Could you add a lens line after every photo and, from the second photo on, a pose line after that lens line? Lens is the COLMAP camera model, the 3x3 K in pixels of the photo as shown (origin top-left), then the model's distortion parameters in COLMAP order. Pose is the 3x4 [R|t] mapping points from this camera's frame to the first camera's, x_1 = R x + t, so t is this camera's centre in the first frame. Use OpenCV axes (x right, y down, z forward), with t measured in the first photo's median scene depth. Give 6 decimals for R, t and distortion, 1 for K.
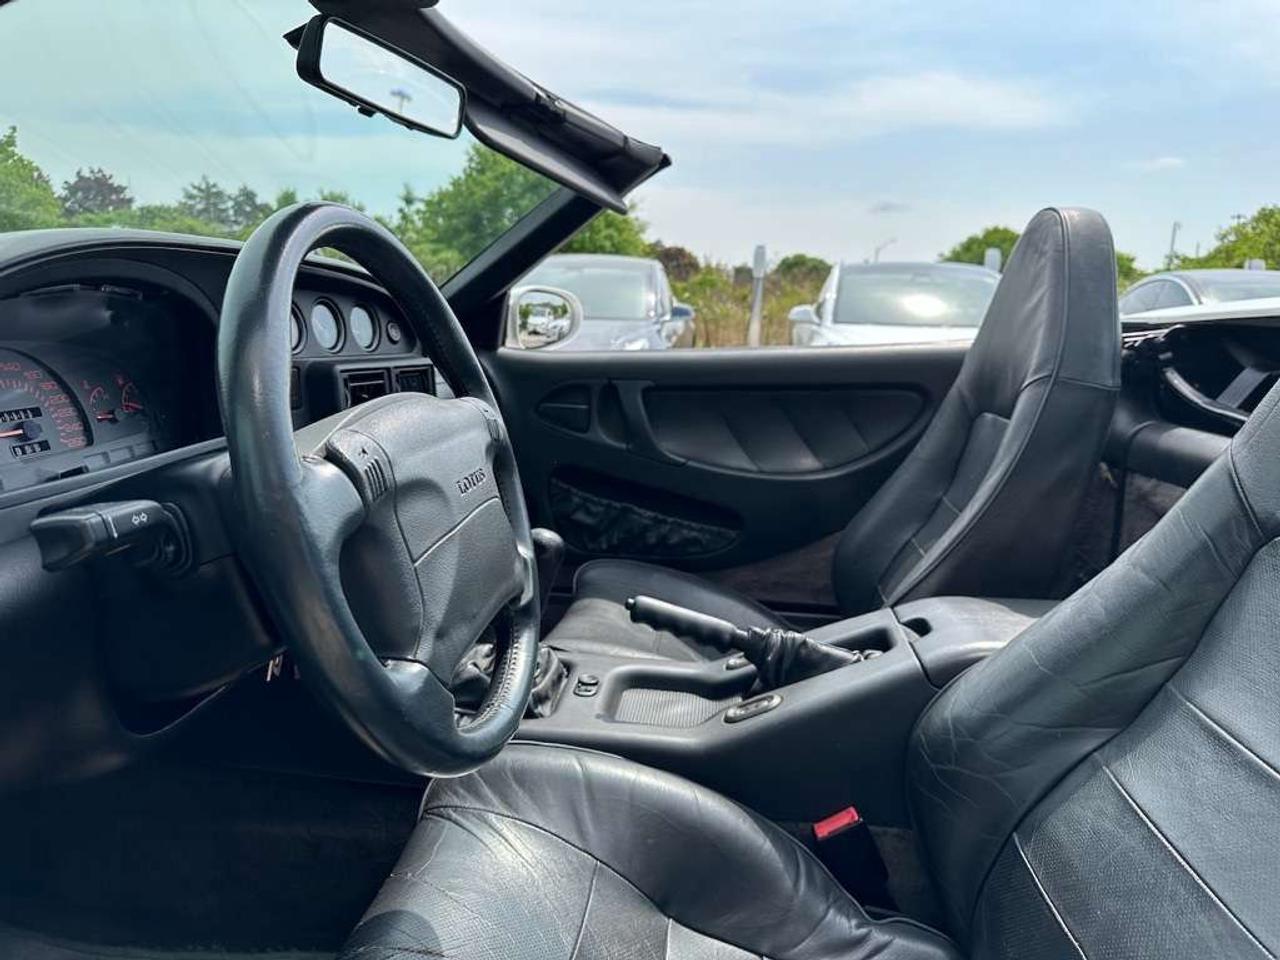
lens RADIAL K [[901.5, 0, 635.1], [0, 901.5, 470.9], [0, 0, 1]] dist [0.025013, -0.034115]
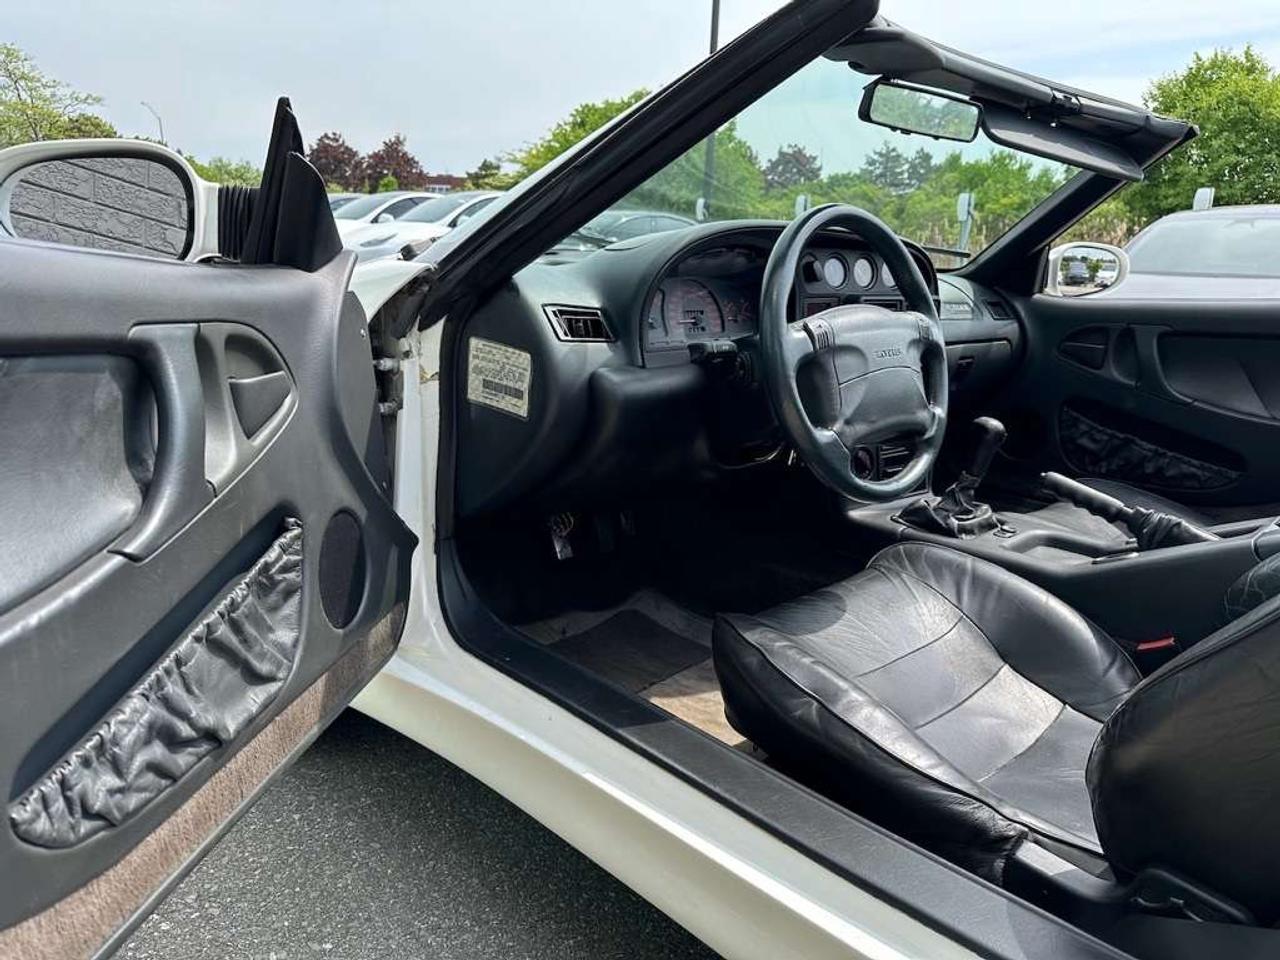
lens RADIAL K [[901.5, 0, 652.2], [0, 901.5, 484.6], [0, 0, 1]] dist [0.025013, -0.034115]
pose [[0.784455, 0.144143, -0.603202, 0.219367], [-0.109583, 0.989528, 0.093950, 0.057462], [0.610427, -0.007599, 0.792036, -0.280298]]
